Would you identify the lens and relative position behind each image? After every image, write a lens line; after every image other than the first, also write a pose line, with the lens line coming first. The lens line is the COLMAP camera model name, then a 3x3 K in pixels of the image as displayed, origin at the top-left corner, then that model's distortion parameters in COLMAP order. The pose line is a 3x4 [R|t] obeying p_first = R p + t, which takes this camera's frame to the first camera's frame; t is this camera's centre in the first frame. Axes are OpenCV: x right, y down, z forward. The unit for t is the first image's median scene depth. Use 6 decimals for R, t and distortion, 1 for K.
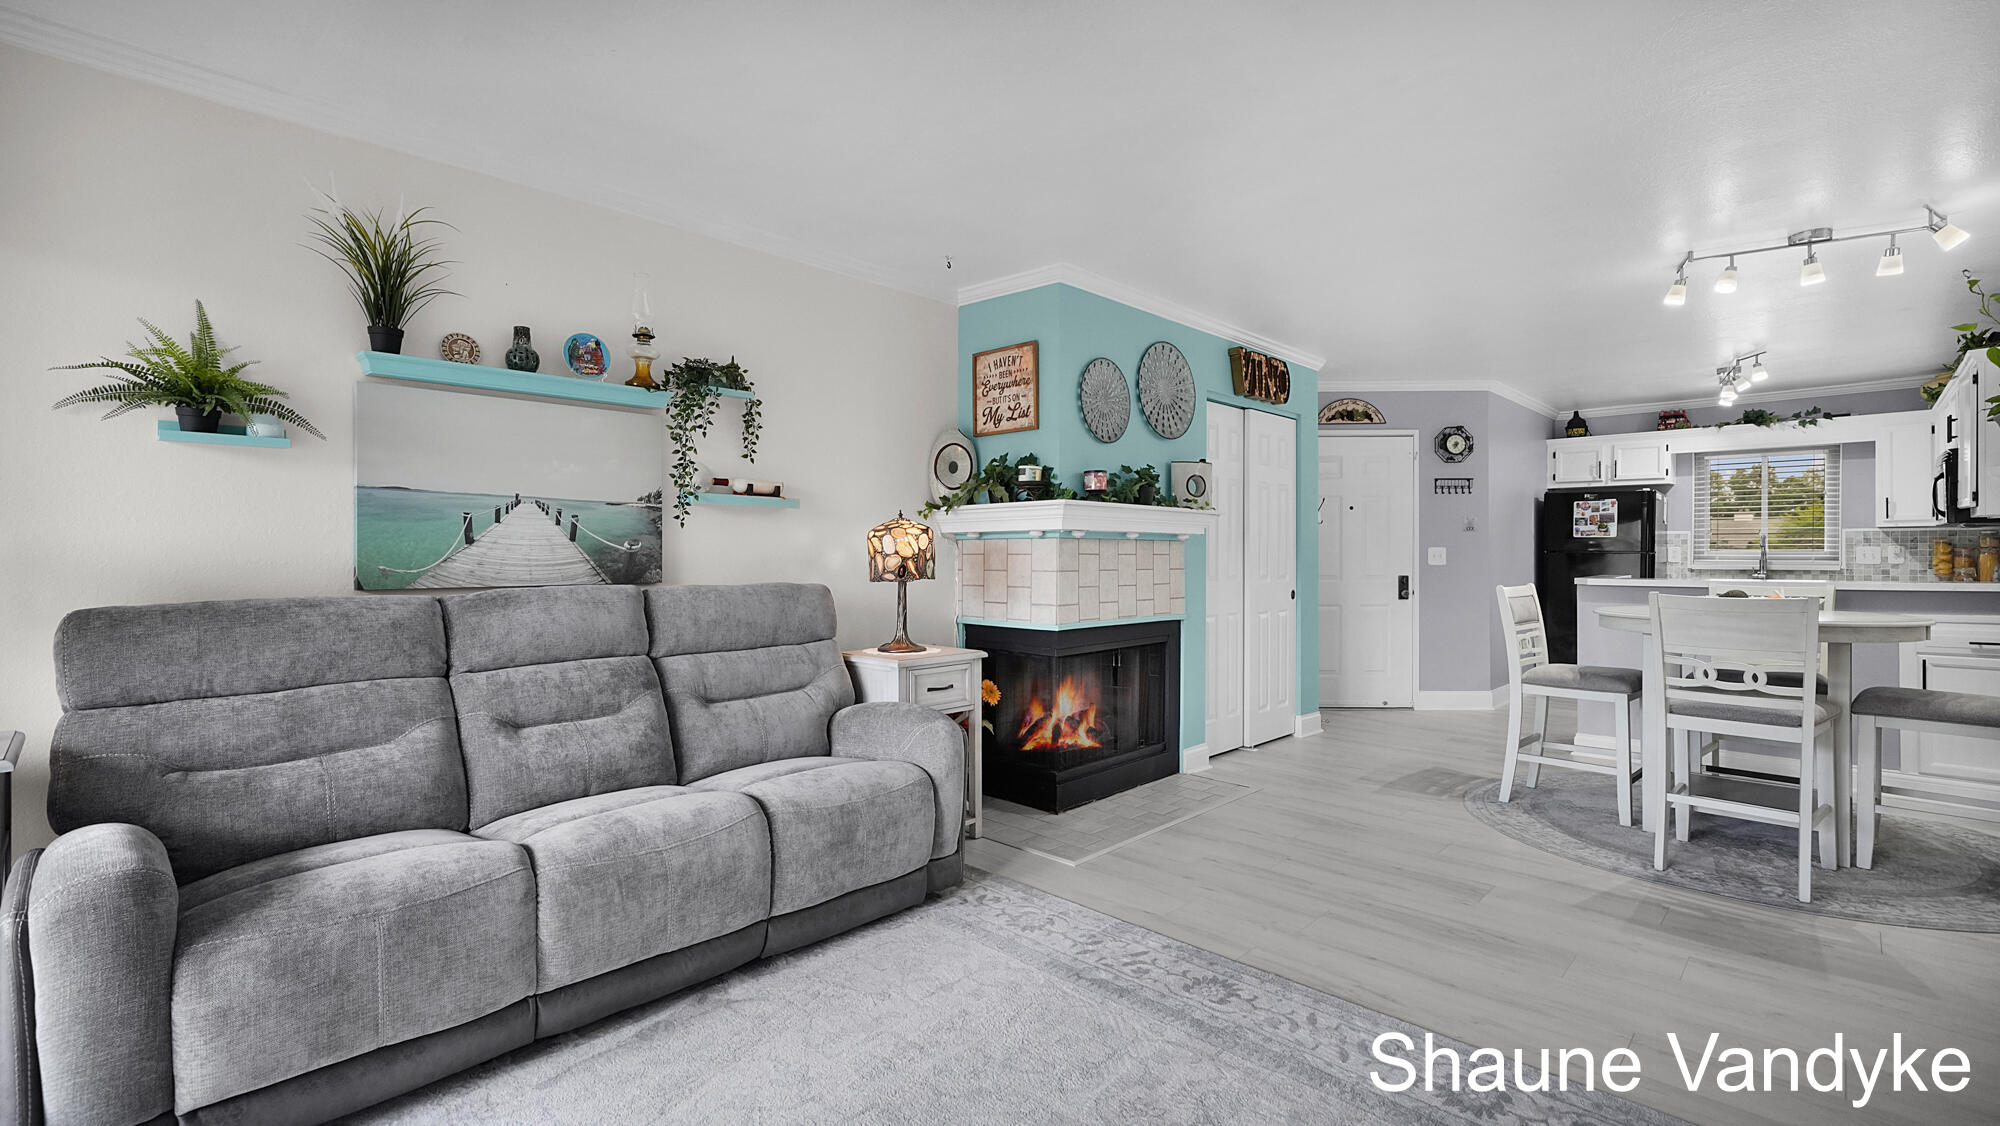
lens RADIAL K [[915.6, 0, 1003.2], [0, 915.6, 557.2], [0, 0, 1]] dist [0.000038, 0.000054]
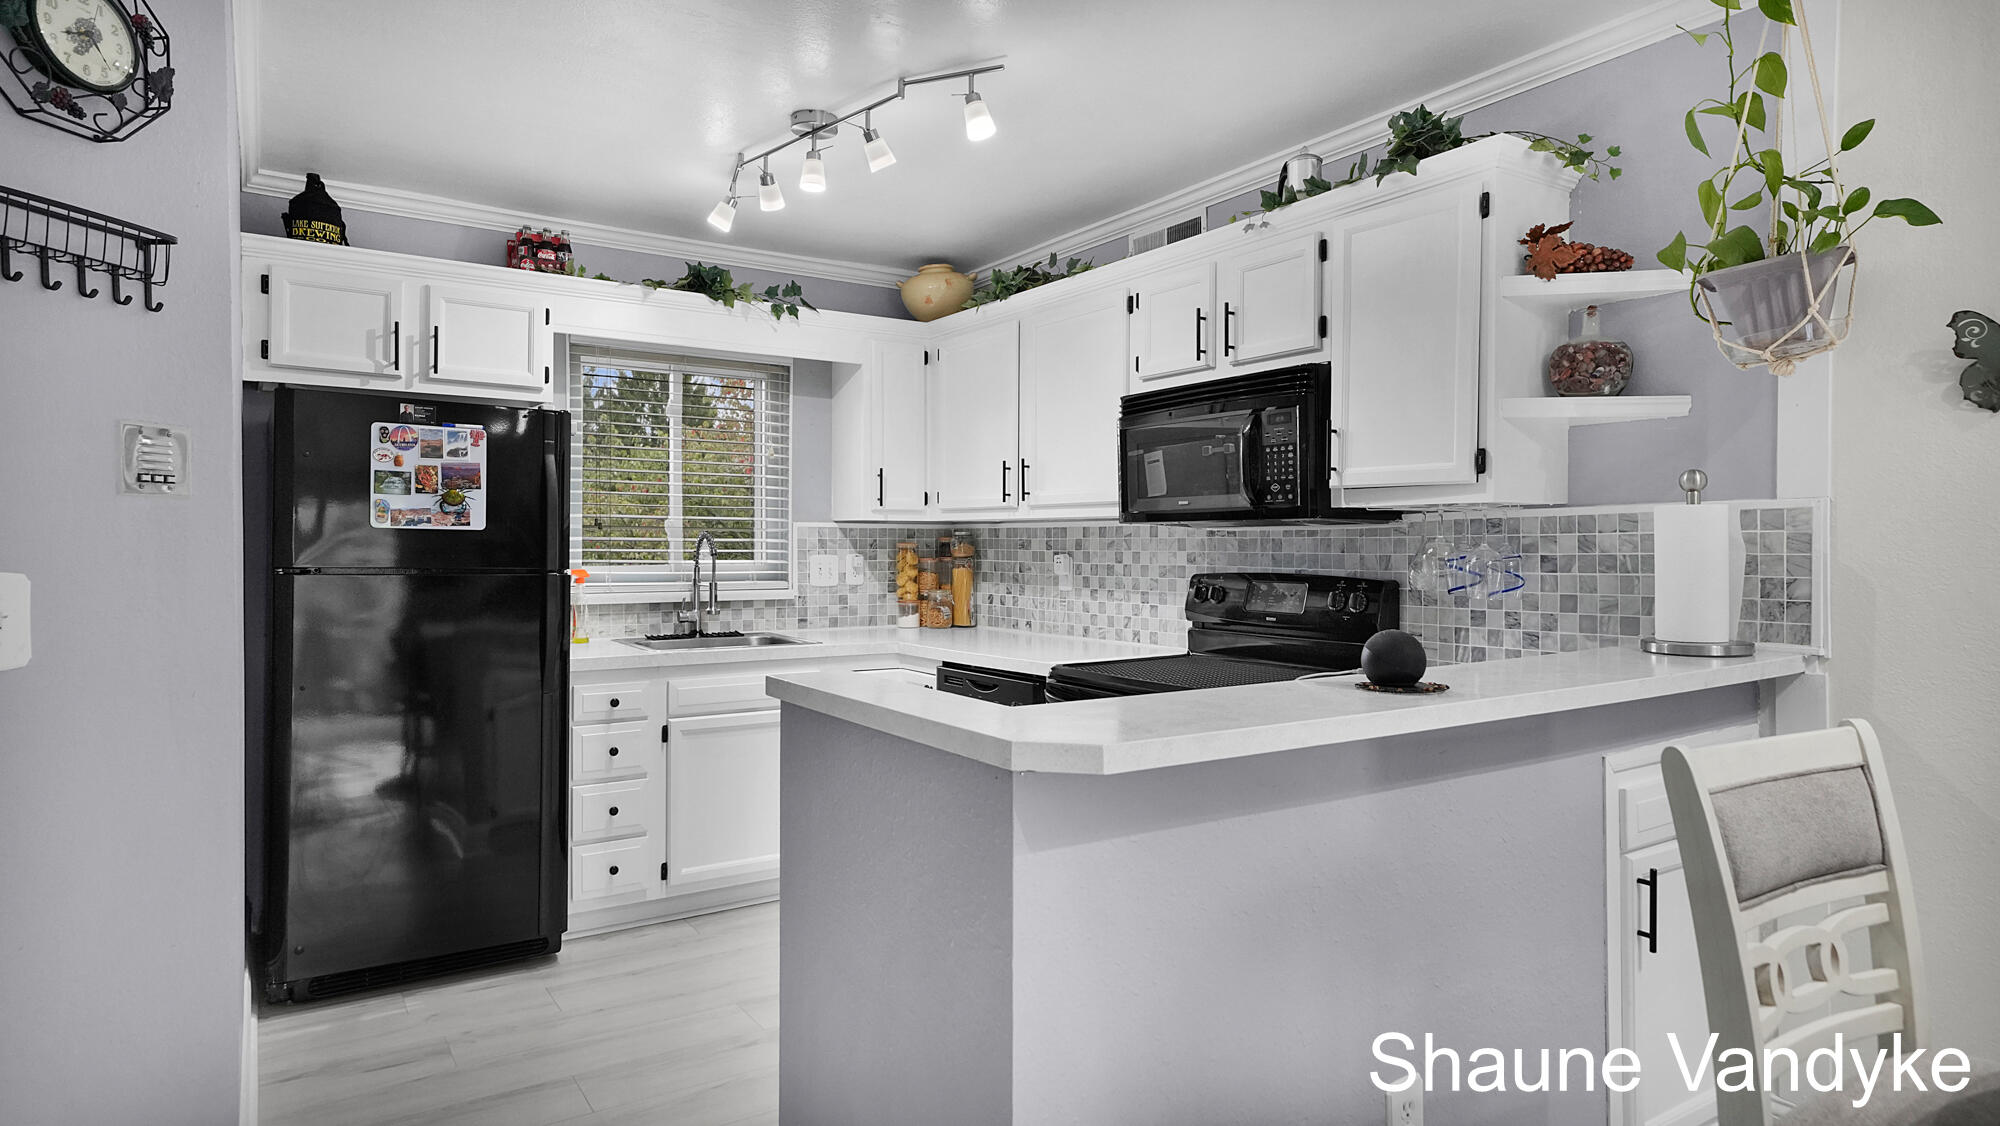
lens RADIAL K [[1135.4, 0, 1004.5], [0, 1135.4, 553.6], [0, 0, 1]] dist [0.007125, 0.000765]
pose [[0.231442, -0.003125, 0.972844, 0.281792], [0.003589, 0.999991, 0.002358, -0.013134], [-0.972842, 0.002946, 0.231451, 0.700554]]
